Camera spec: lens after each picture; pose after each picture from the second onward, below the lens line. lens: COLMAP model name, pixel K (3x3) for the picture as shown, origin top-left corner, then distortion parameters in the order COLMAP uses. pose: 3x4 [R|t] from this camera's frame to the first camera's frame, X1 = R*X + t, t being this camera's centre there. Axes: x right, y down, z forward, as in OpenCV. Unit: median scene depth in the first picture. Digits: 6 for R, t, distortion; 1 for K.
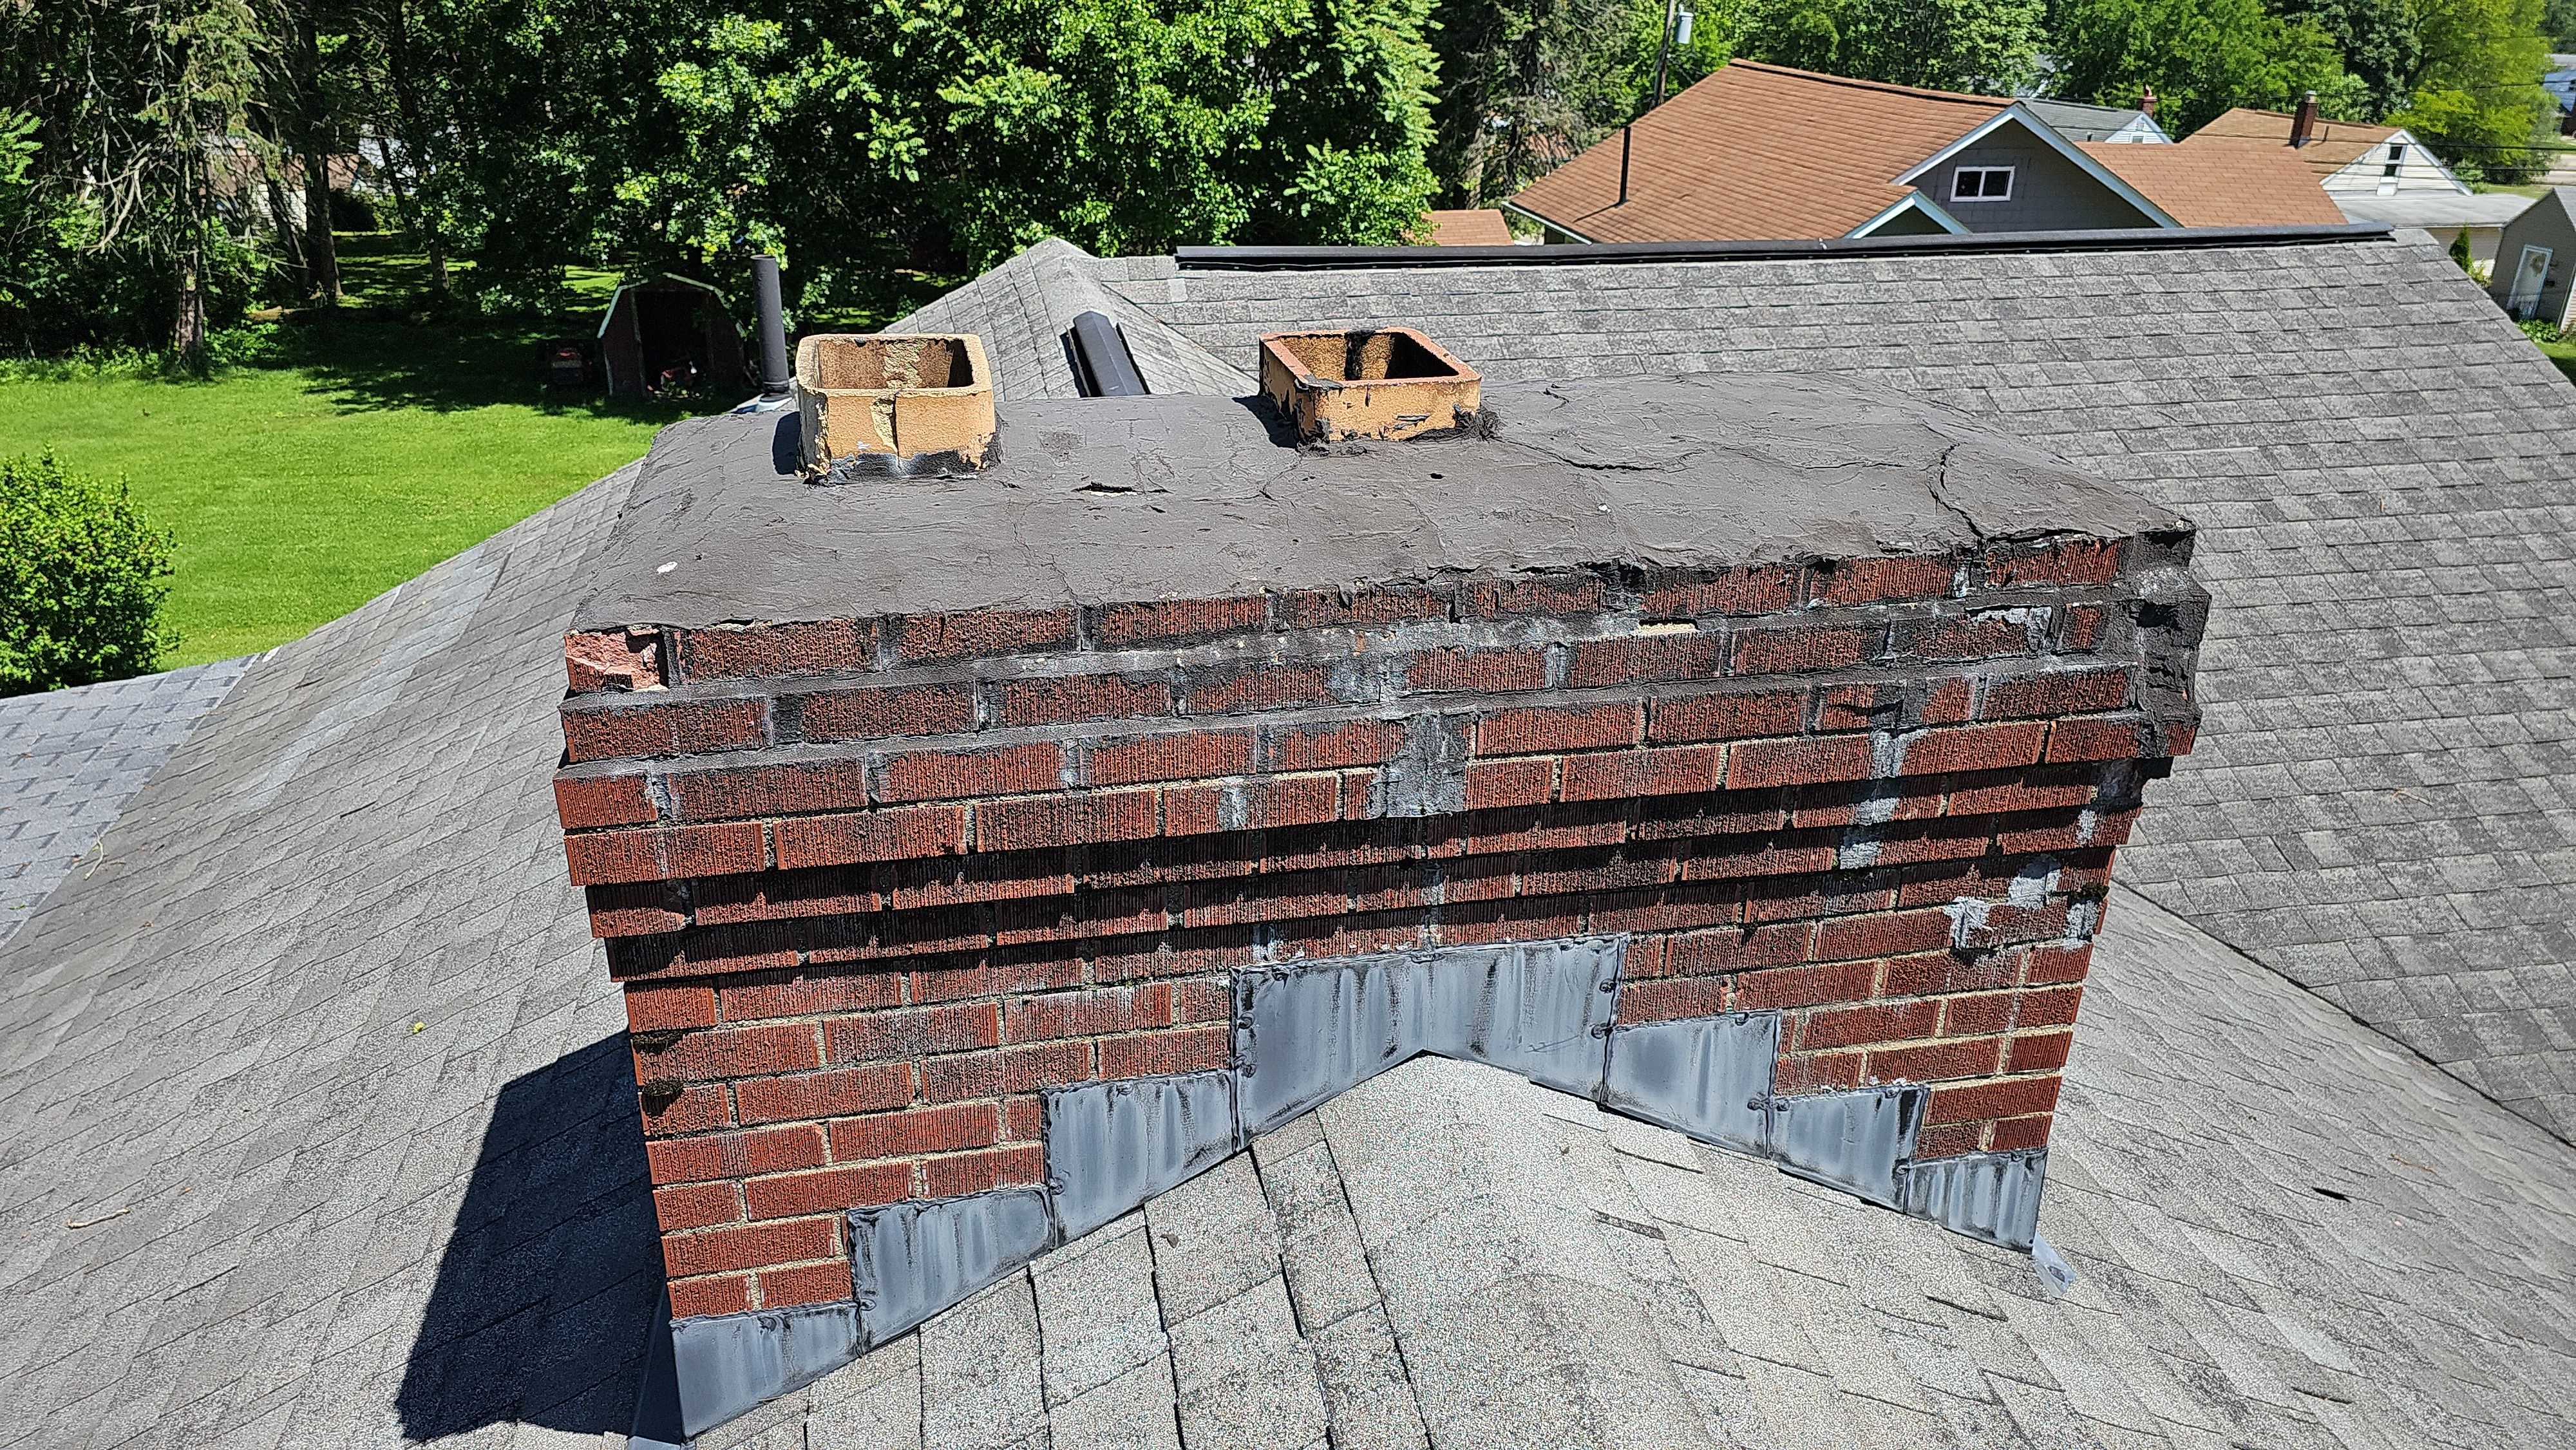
lens RADIAL K [[1648.4, 0, 1288.0], [0, 1648.4, 725.0], [0, 0, 1]] dist [0.057991, -0.051512]
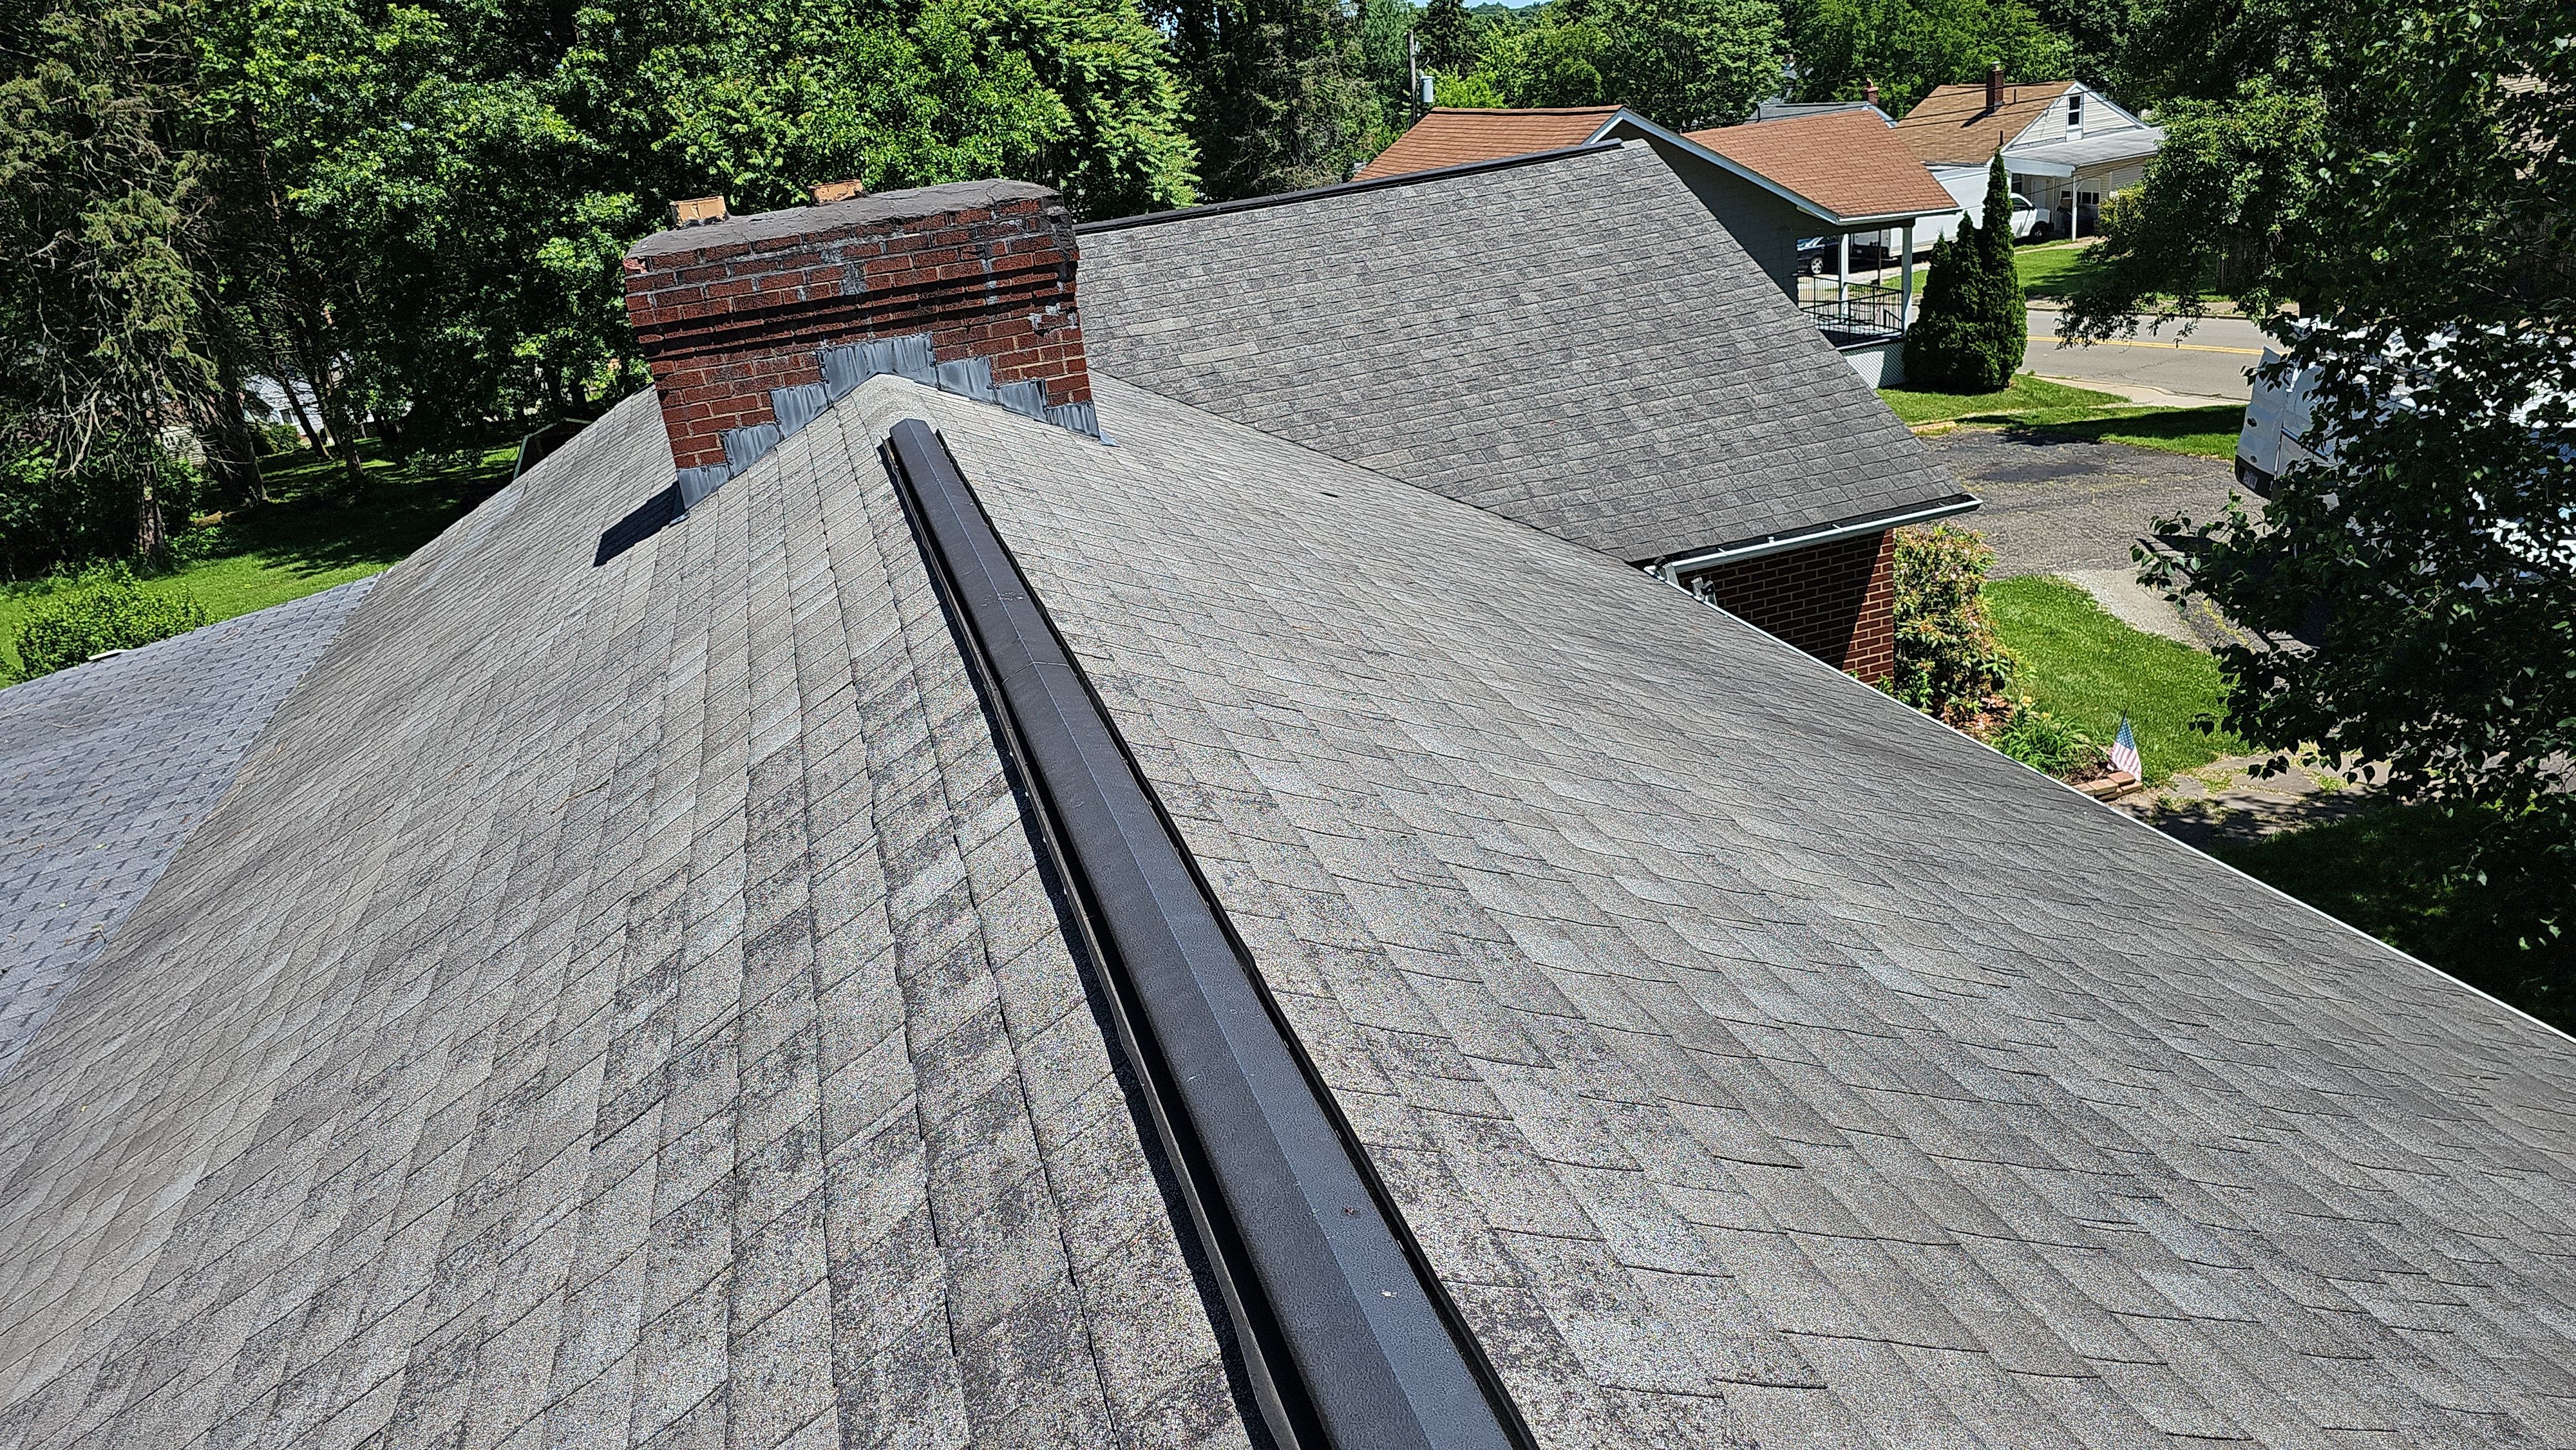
lens RADIAL K [[1681.9, 0, 1287.6], [0, 1681.9, 742.7], [0, 0, 1]] dist [0.068314, -0.064347]
pose [[0.986661, -0.159487, 0.032607, 0.196842], [0.161012, 0.985623, -0.051203, 0.366052], [-0.023972, 0.055770, 0.998156, -0.726248]]
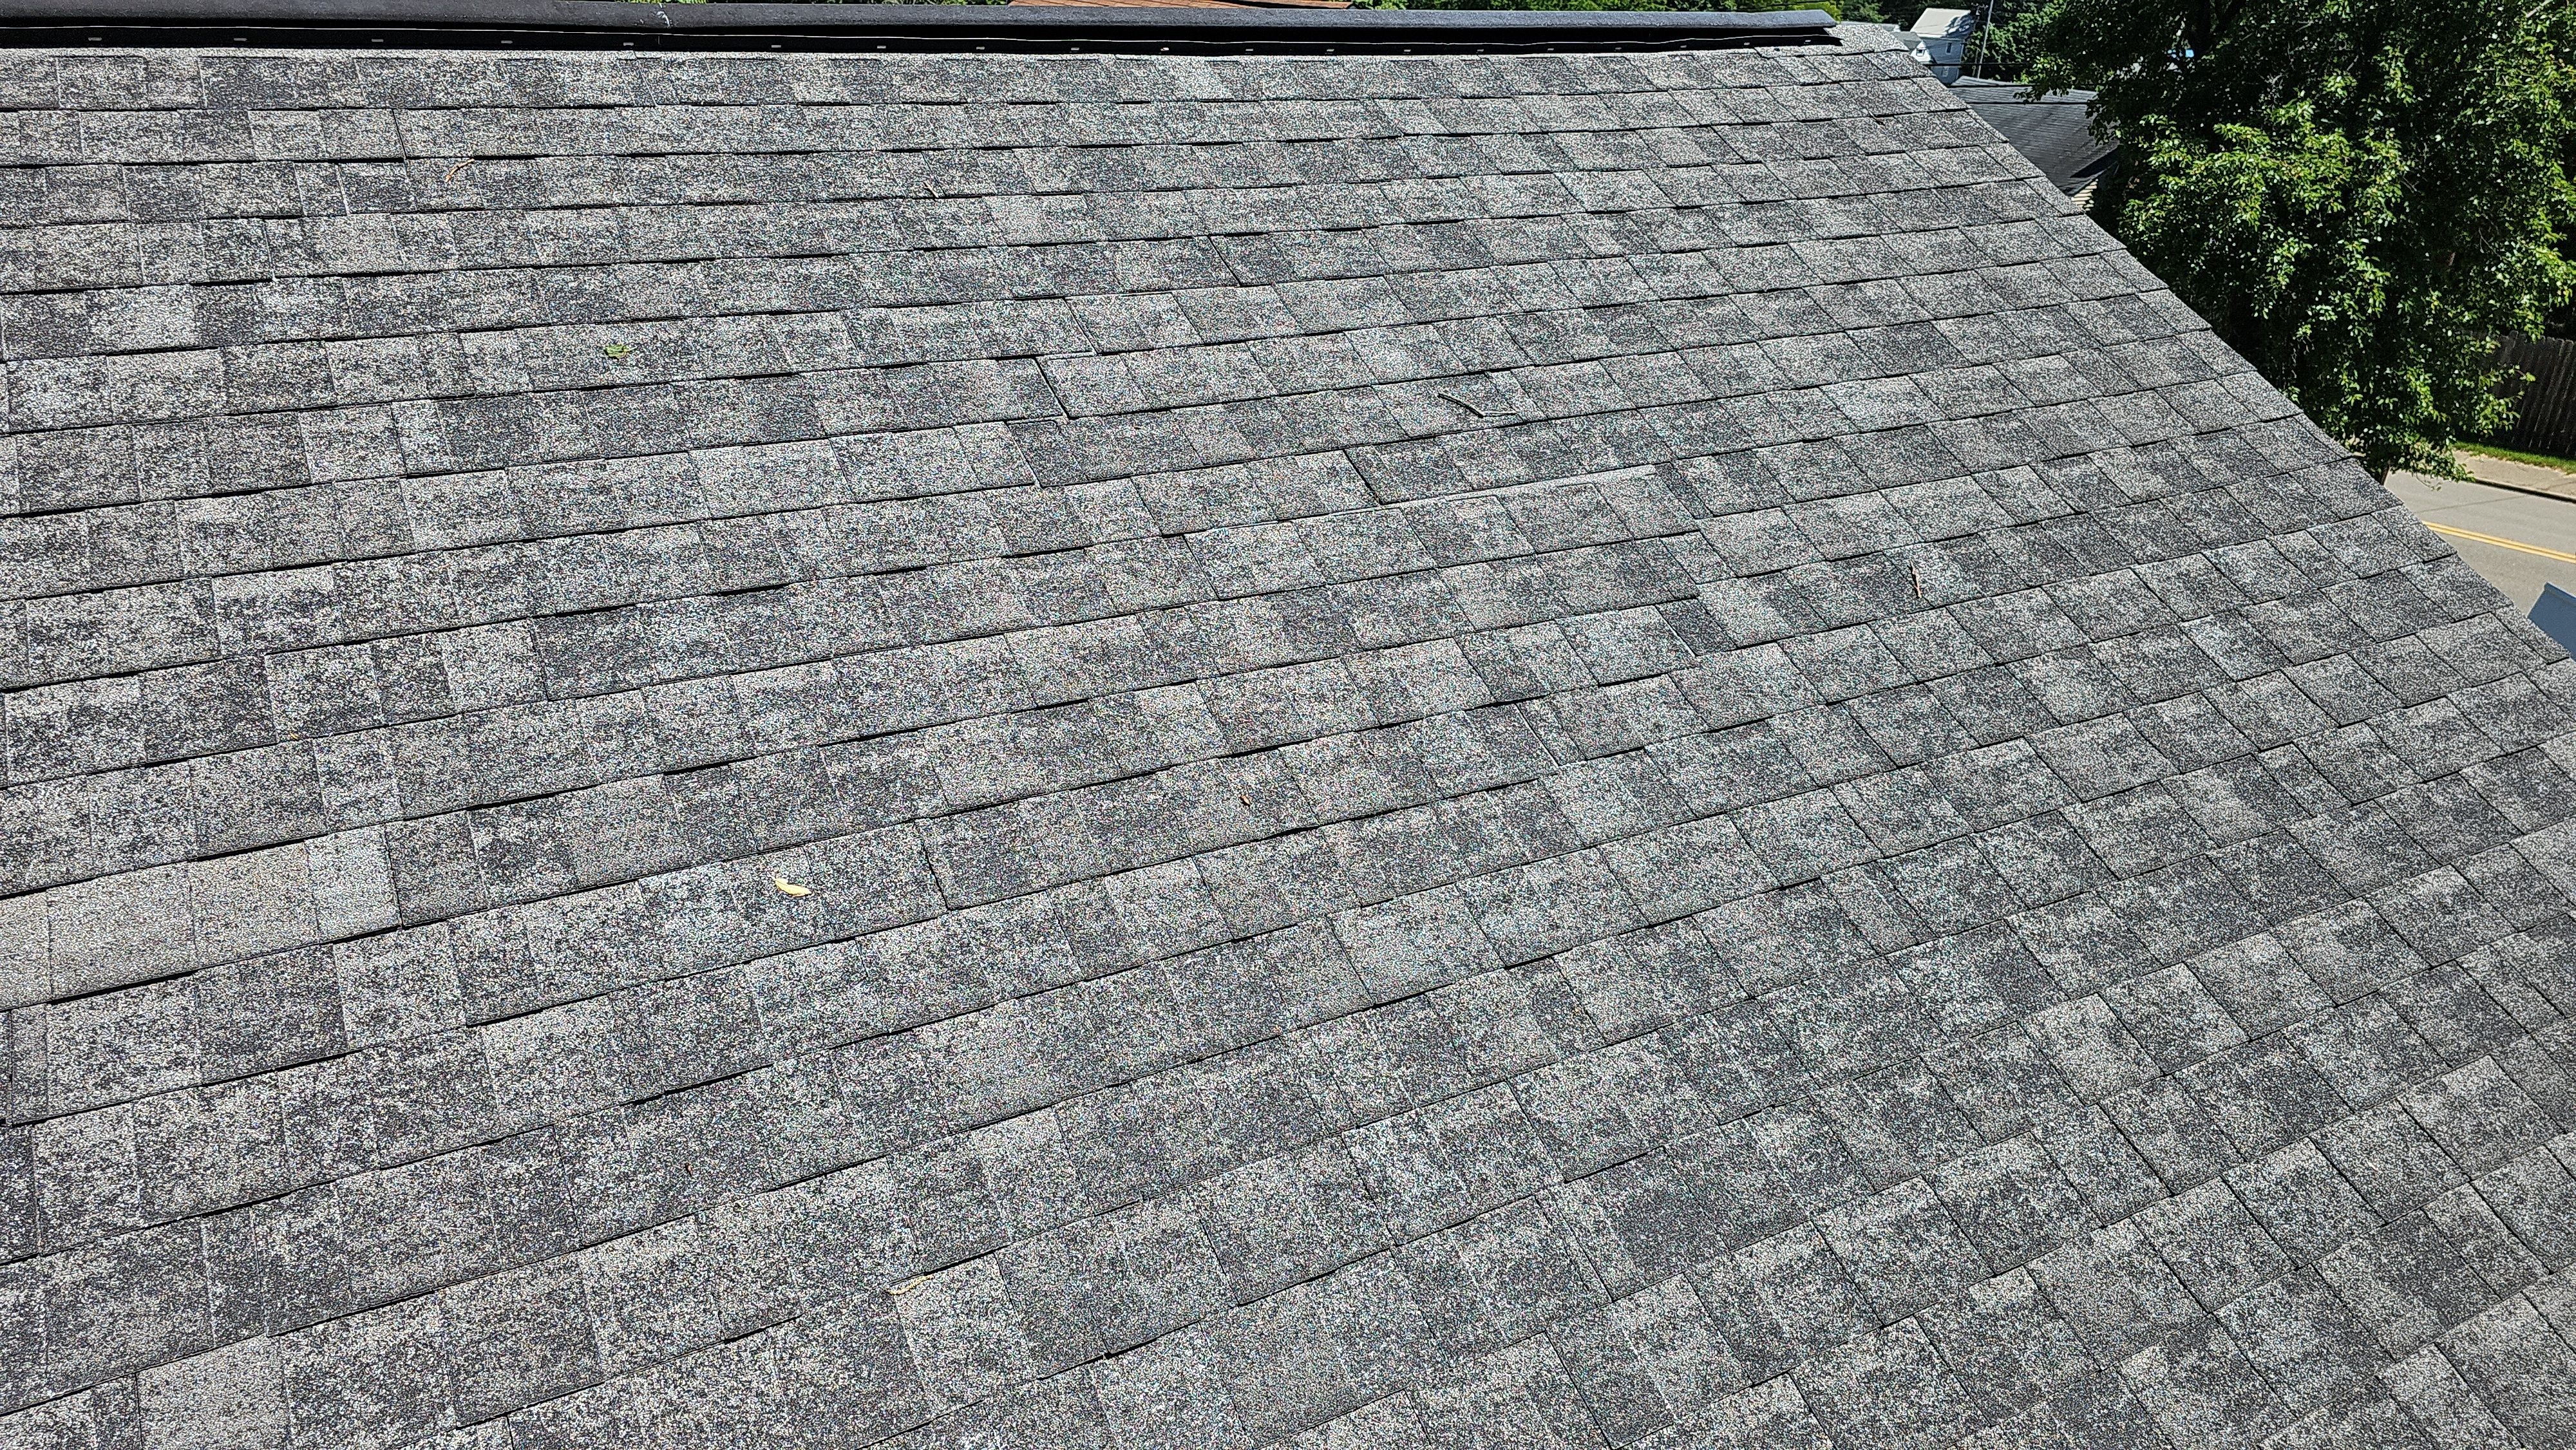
lens RADIAL K [[1648.4, 0, 1288.0], [0, 1648.4, 725.0], [0, 0, 1]] dist [0.057991, -0.051512]
pose [[0.950996, -0.113473, 0.287629, 0.345323], [0.108794, 0.993541, 0.032255, -0.119194], [-0.289432, 0.000618, 0.957199, 0.593685]]
